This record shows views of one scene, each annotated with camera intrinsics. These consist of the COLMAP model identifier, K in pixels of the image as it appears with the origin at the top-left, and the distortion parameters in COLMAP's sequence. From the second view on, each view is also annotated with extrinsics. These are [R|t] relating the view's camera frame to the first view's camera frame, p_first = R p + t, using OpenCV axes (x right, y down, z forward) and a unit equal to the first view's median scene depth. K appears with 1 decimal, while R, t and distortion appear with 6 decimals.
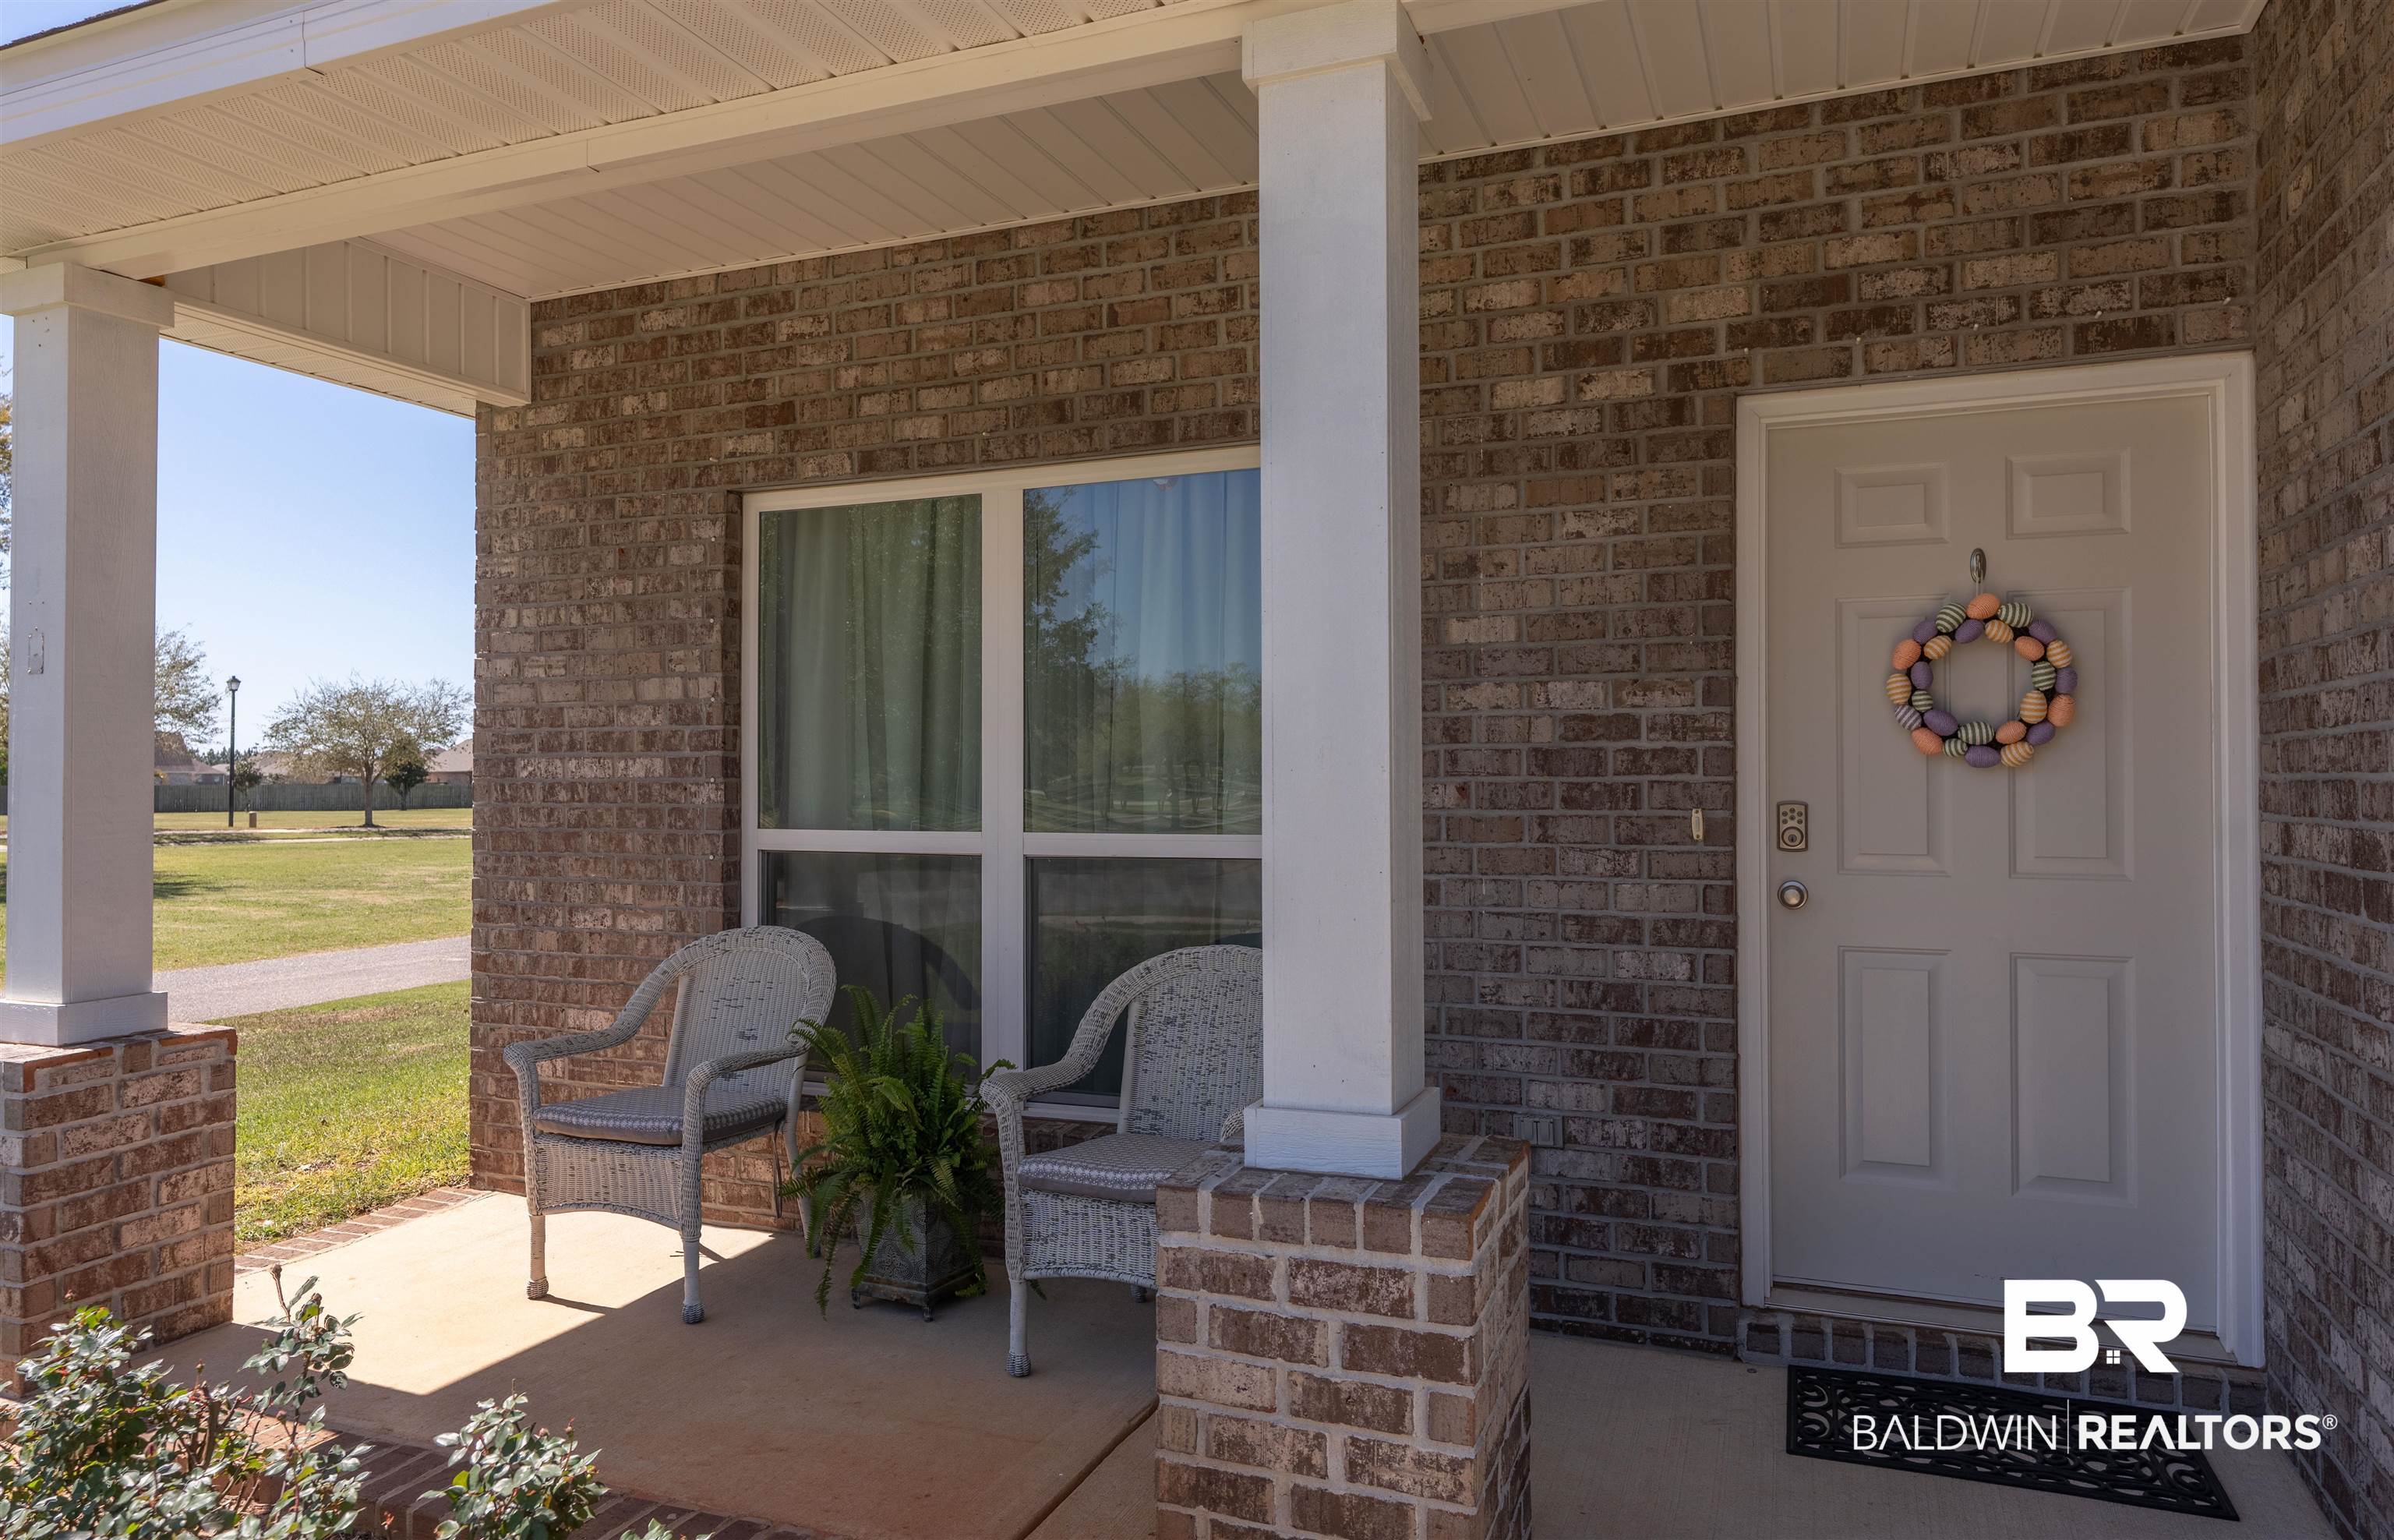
lens RADIAL K [[1529.3, 0, 1193.1], [0, 1529.3, 752.4], [0, 0, 1]] dist [-0.002586, -0.000218]
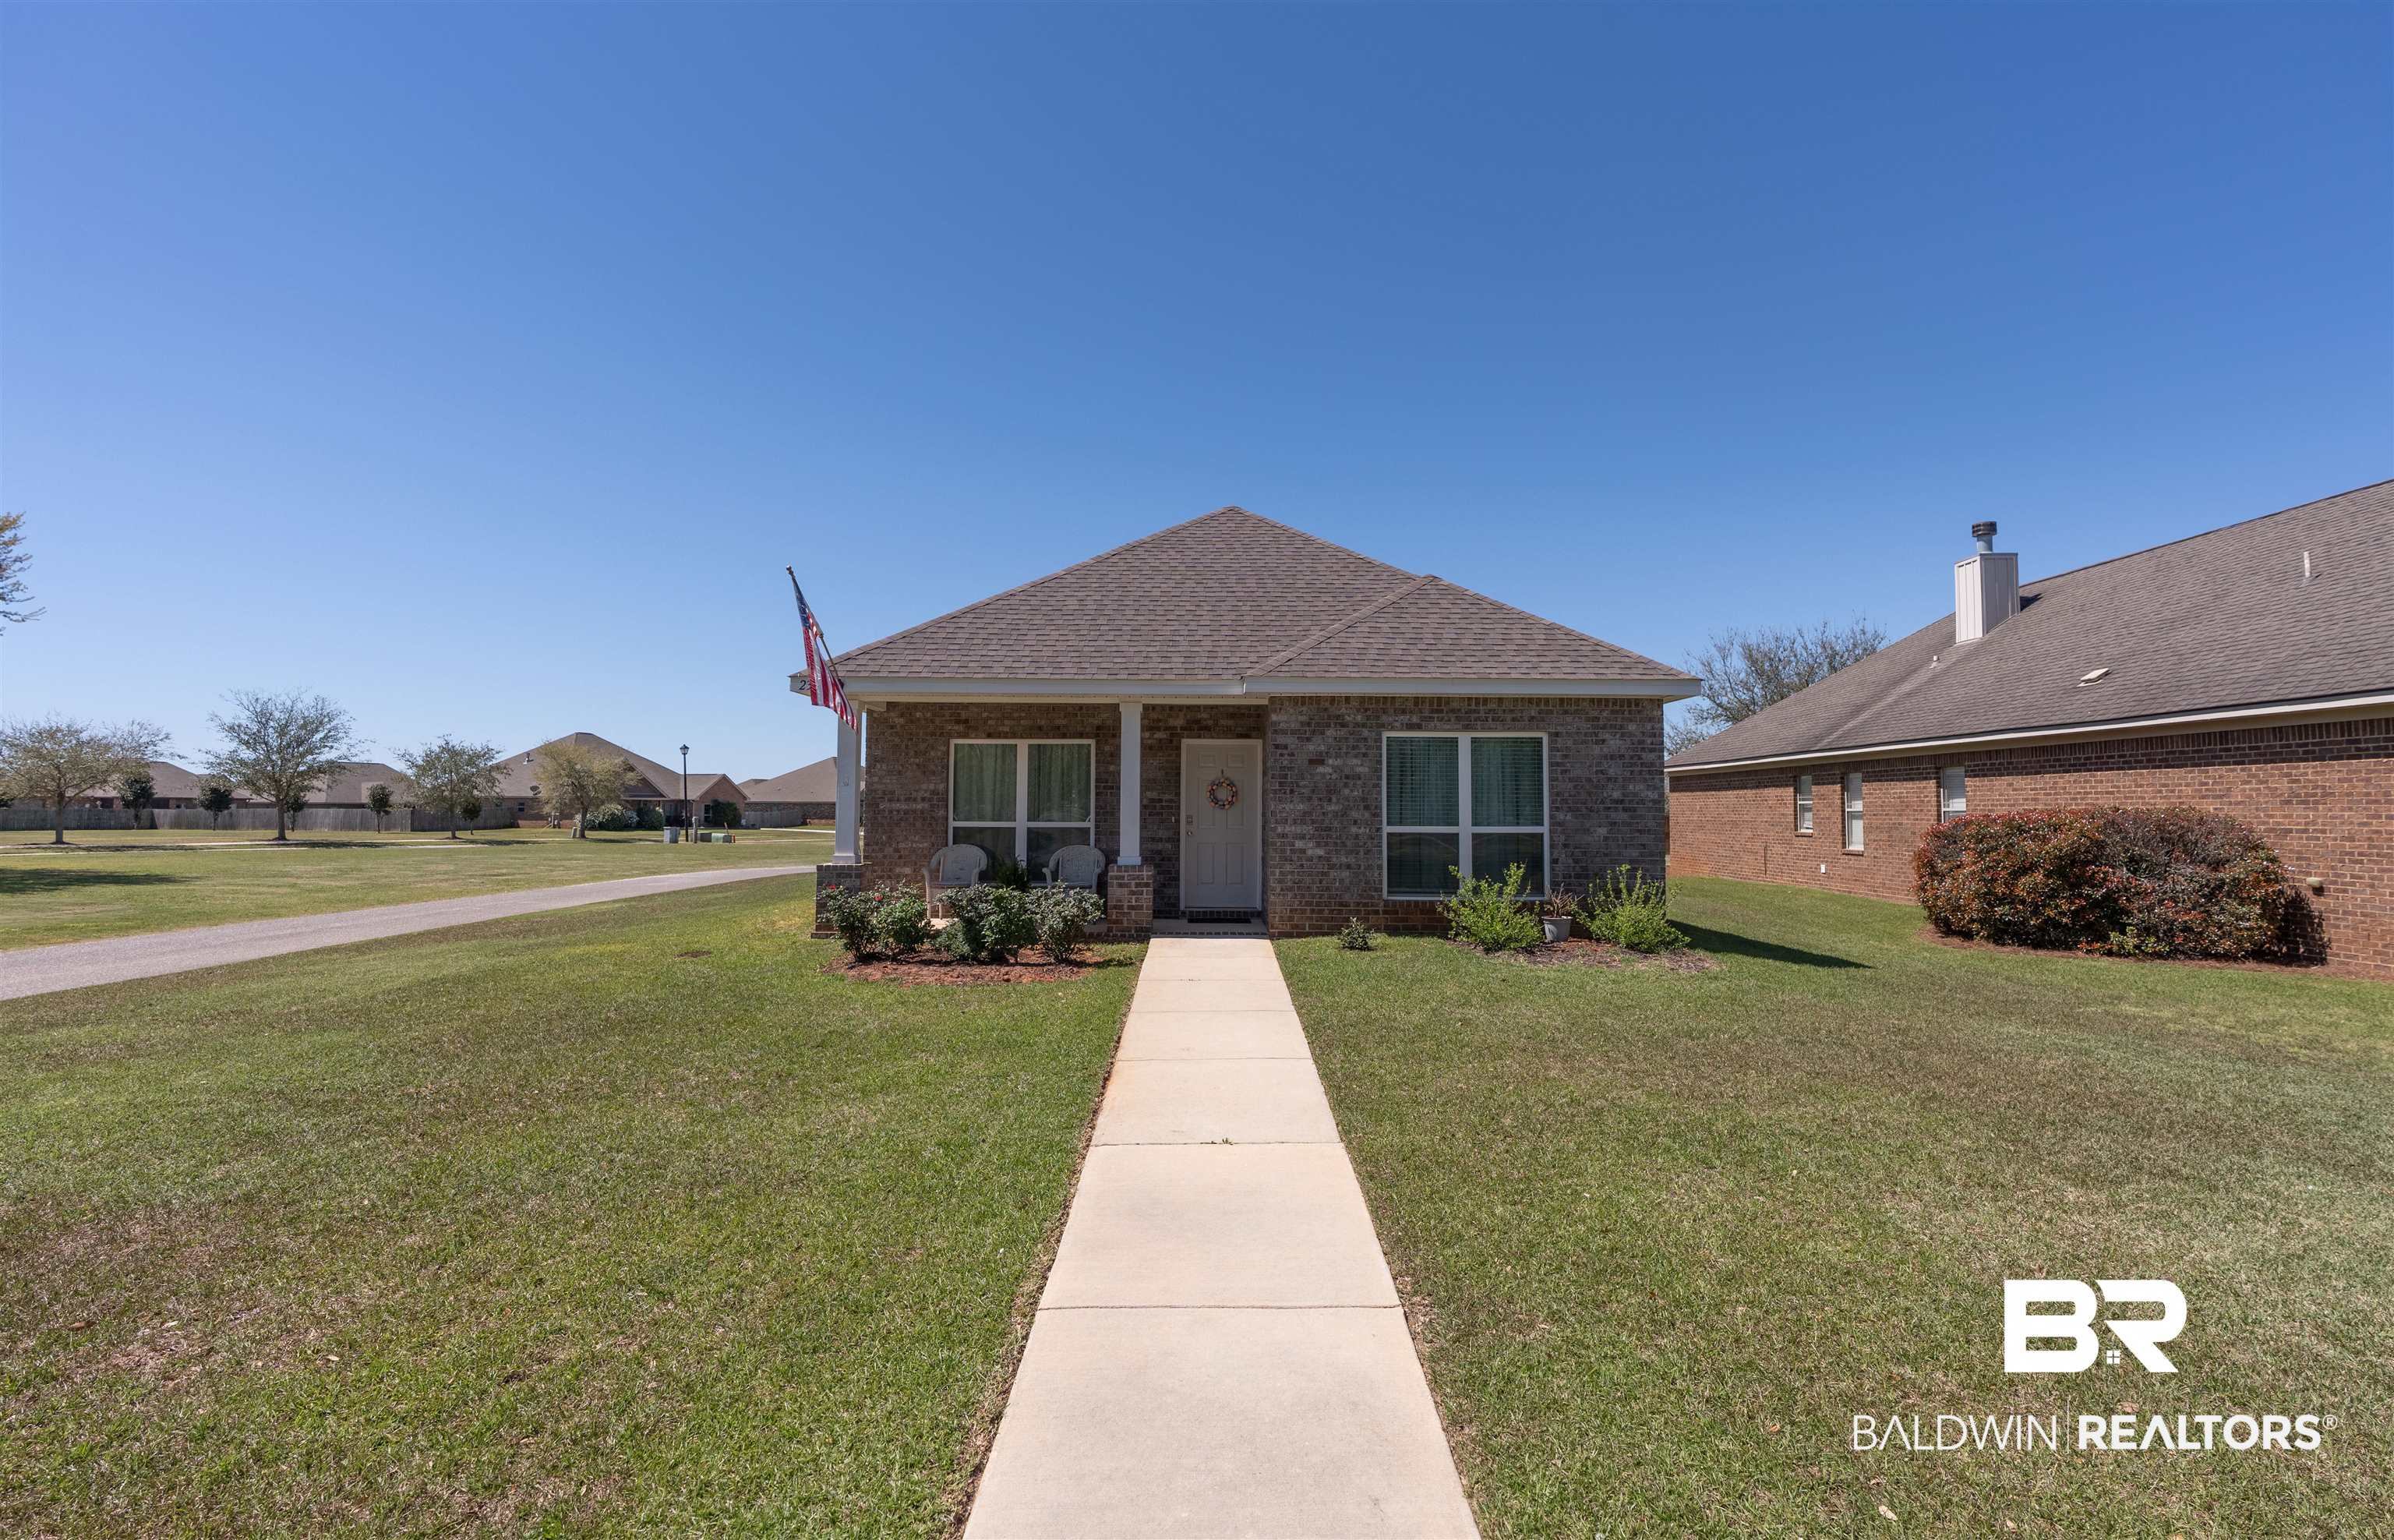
lens RADIAL K [[1163.1, 0, 1202.2], [0, 1163.1, 744.6], [0, 0, 1]] dist [-0.006504, 0.000259]
pose [[0.924920, 0.029591, 0.379009, -0.967905], [-0.014380, 0.998976, -0.042902, -0.035346], [-0.379890, 0.034231, 0.924398, -2.413401]]
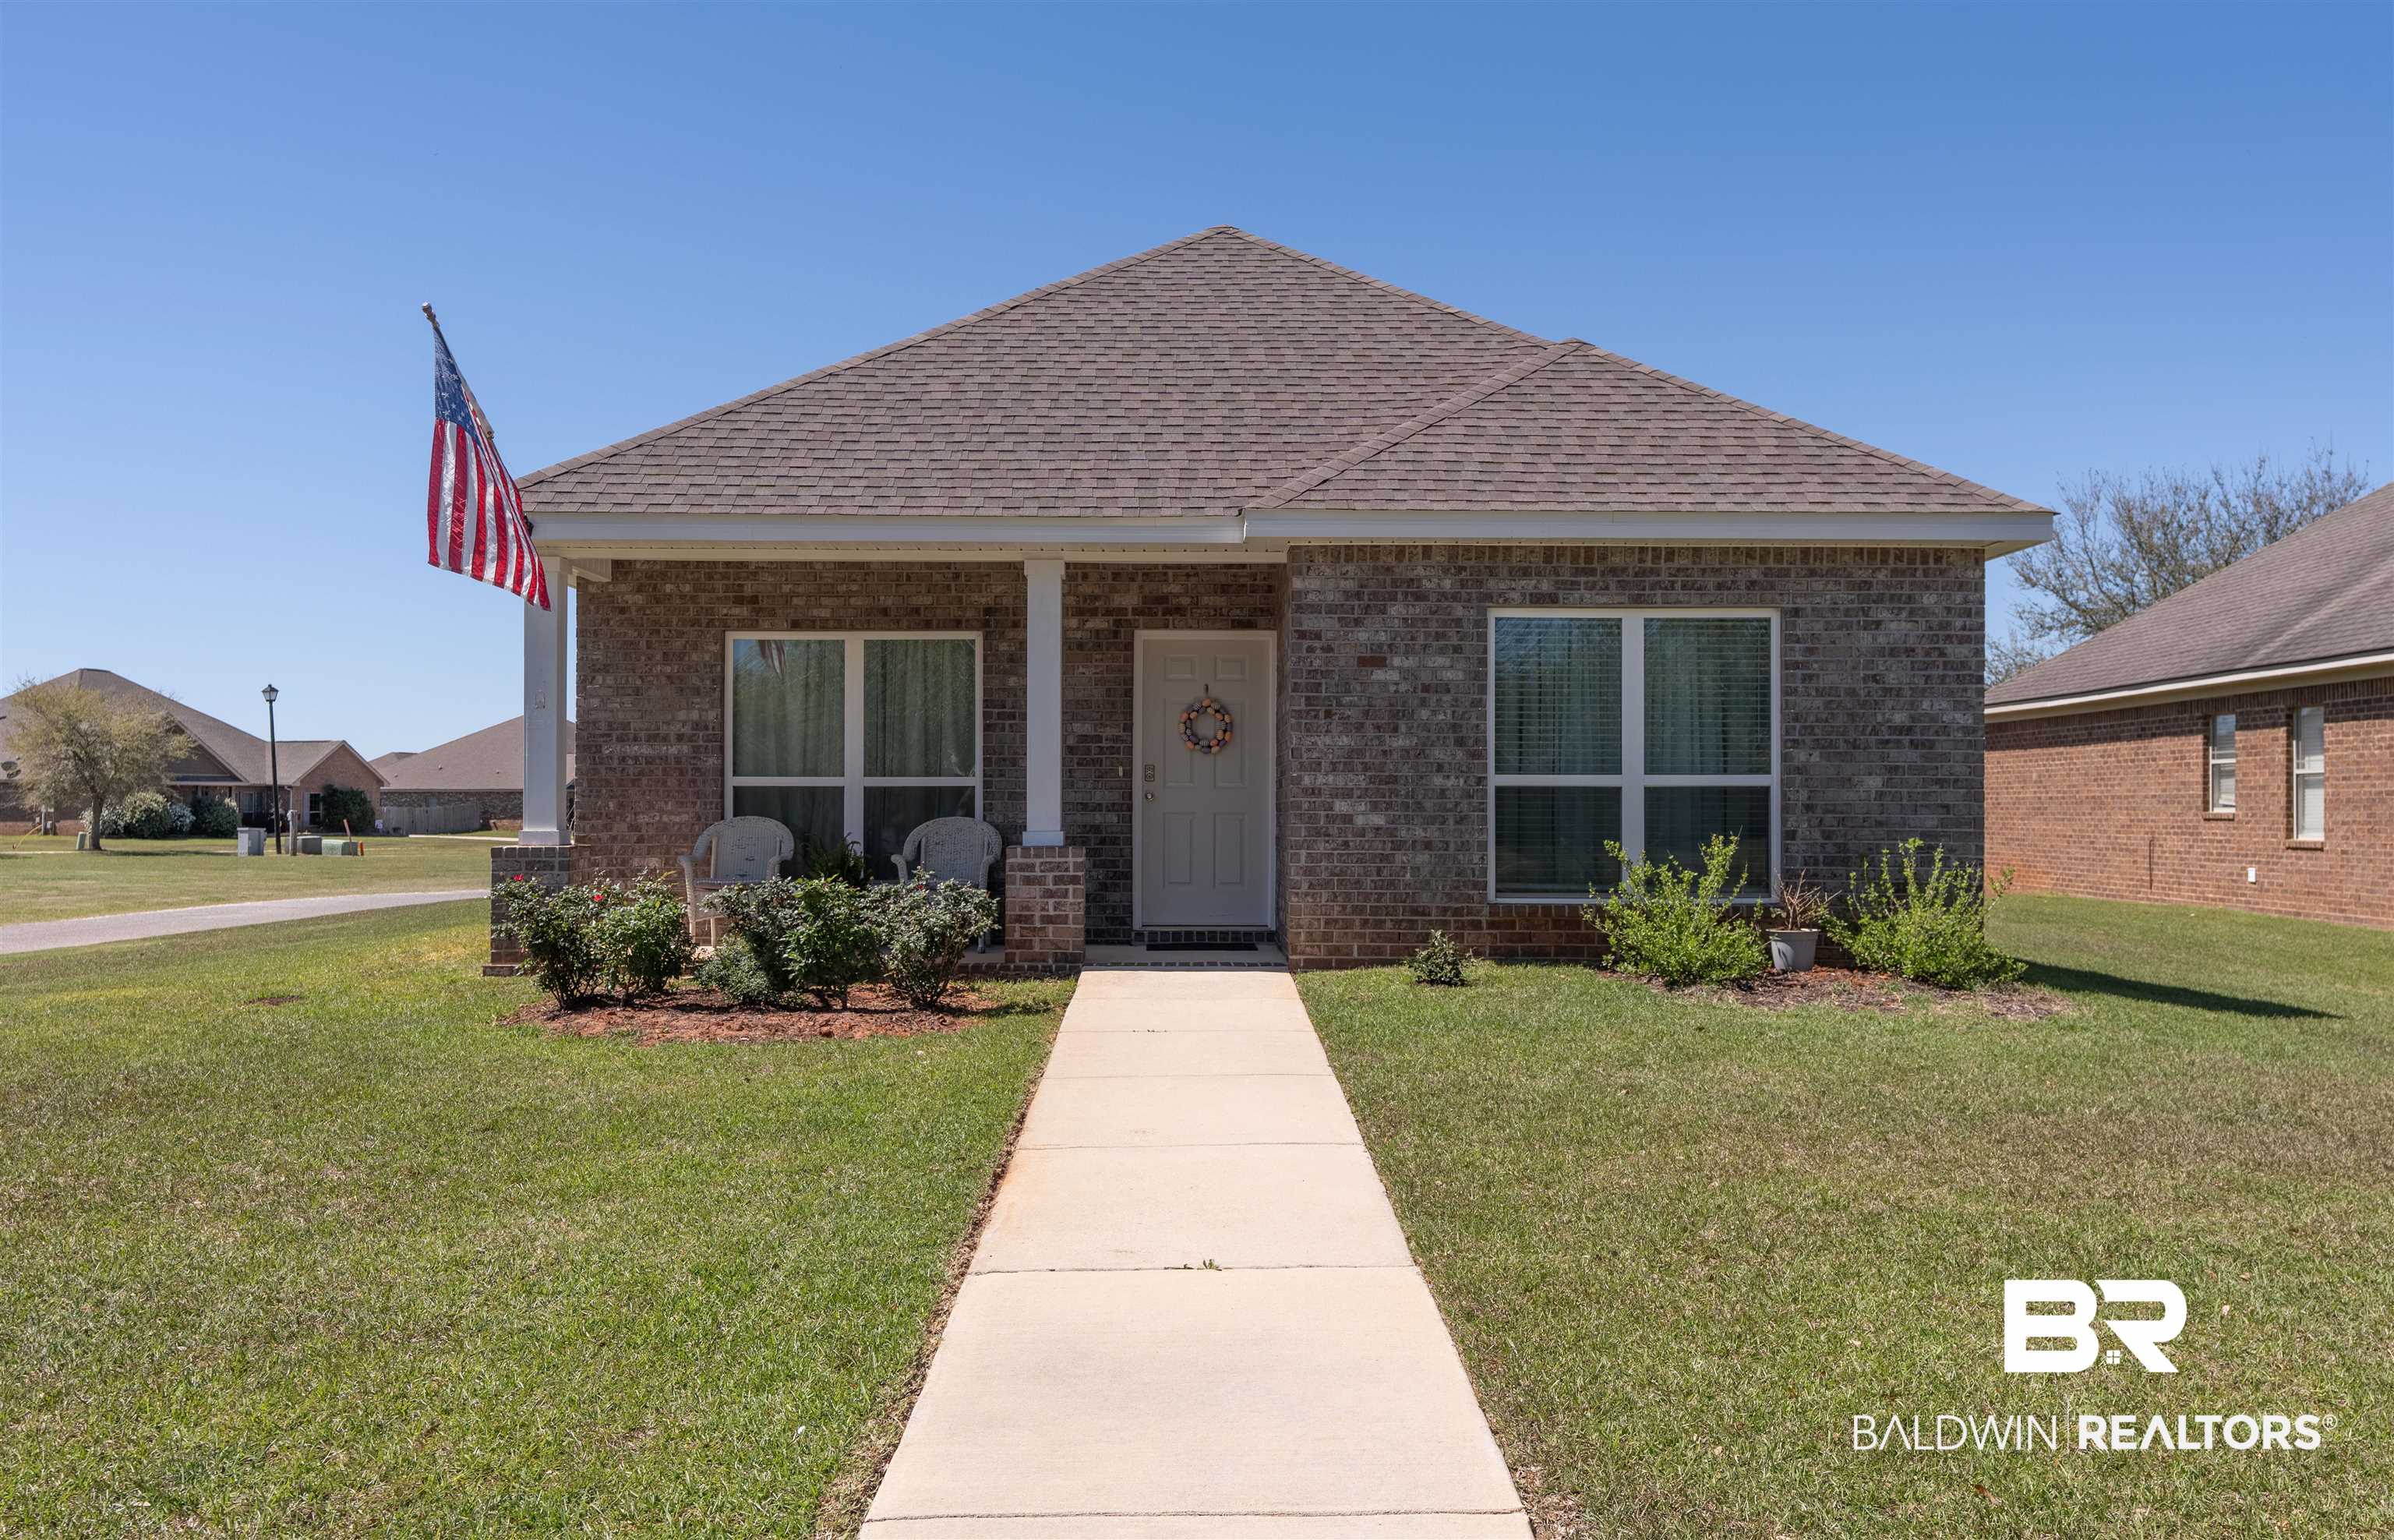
lens RADIAL K [[2007.6, 0, 1192.7], [0, 2007.6, 787.9], [0, 0, 1]] dist [0.016513, -0.019160]
pose [[0.921594, 0.007778, 0.388078, -0.937608], [-0.010930, 0.999923, 0.005915, 0.047170], [-0.388002, -0.009693, 0.921607, -2.359222]]
